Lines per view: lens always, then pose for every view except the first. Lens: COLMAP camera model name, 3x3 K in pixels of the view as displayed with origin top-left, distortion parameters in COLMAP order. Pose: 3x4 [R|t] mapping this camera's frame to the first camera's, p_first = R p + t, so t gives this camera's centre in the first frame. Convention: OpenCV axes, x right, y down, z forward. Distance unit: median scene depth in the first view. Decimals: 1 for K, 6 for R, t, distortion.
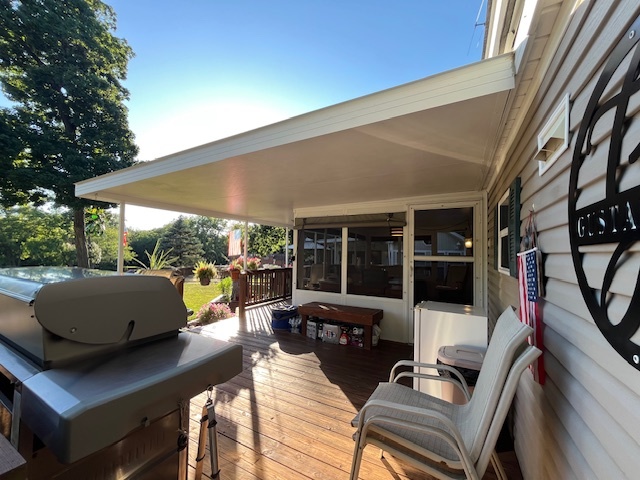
lens RADIAL K [[258.6, 0, 318.9], [0, 258.6, 242.1], [0, 0, 1]] dist [-0.002774, -0.000097]
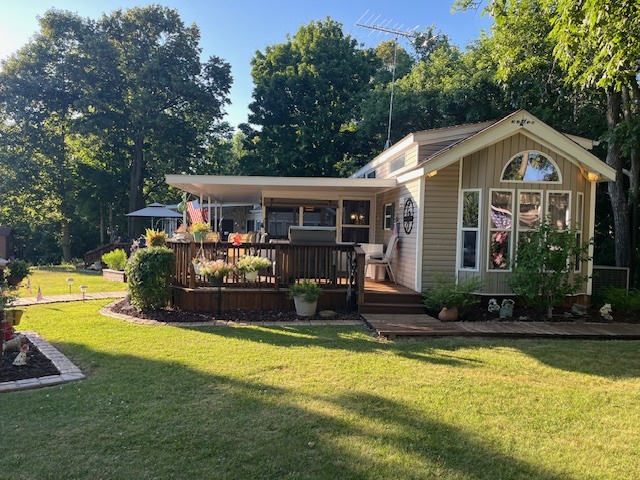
lens RADIAL K [[258.6, 0, 318.9], [0, 258.6, 242.1], [0, 0, 1]] dist [-0.002774, -0.000097]
pose [[0.906441, -0.028815, 0.421348, -0.553691], [-0.020319, 0.993539, 0.111658, -0.023879], [-0.421843, -0.109773, 0.899999, -0.600511]]
